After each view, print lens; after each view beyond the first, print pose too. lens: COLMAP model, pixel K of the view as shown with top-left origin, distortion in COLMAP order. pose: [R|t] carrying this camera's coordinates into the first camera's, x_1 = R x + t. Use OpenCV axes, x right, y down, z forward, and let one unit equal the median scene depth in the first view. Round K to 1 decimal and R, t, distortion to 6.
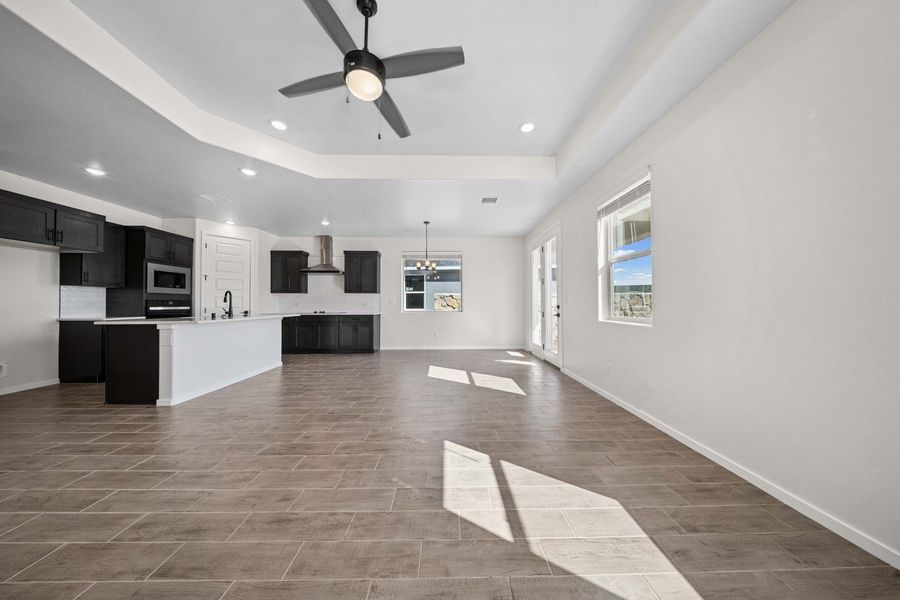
lens RADIAL K [[267.4, 0, 445.2], [0, 267.4, 301.5], [0, 0, 1]] dist [0.000020, -0.000008]
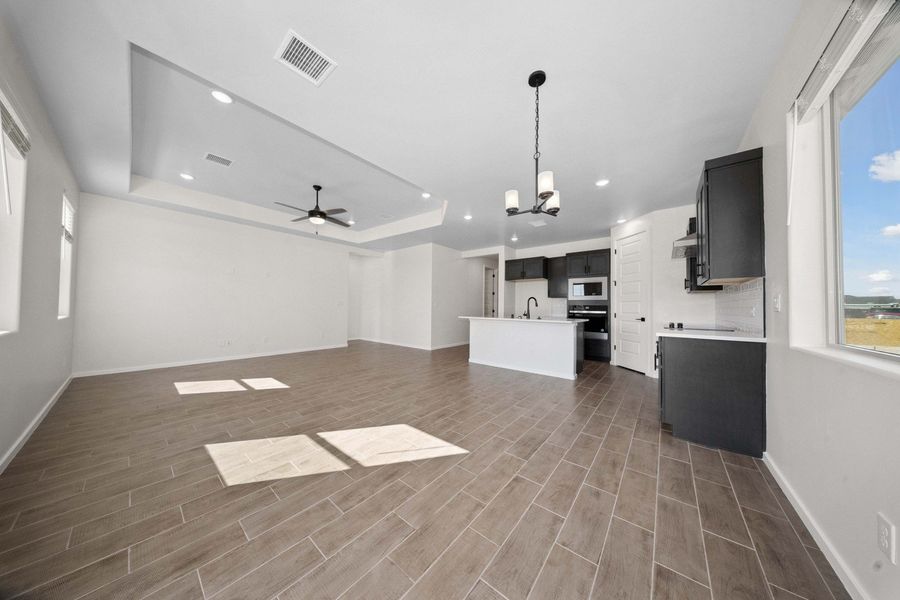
lens RADIAL K [[267.4, 0, 445.2], [0, 267.4, 301.5], [0, 0, 1]] dist [0.000020, -0.000008]
pose [[-0.649516, -0.024913, -0.759939, 0.327211], [-0.011255, 0.999669, -0.023153, 0.012389], [0.760264, -0.006485, -0.649582, 1.262159]]
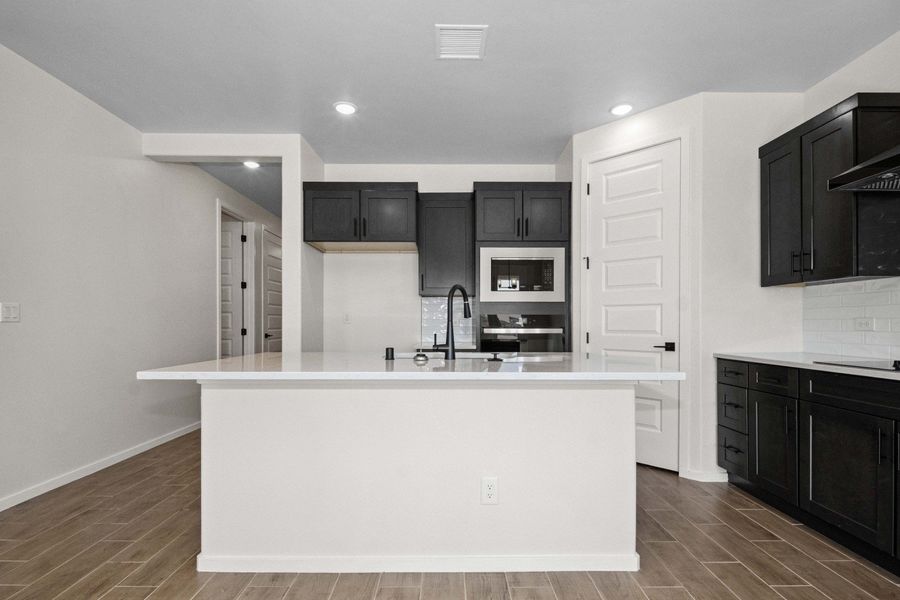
lens RADIAL K [[424.8, 0, 444.9], [0, 424.8, 322.0], [0, 0, 1]] dist [0.001010, 0.000156]
pose [[-0.008143, -0.003066, -0.999962, -0.215232], [0.005364, 0.999981, -0.003110, 0.009251], [0.999952, -0.005389, -0.008126, 0.831989]]
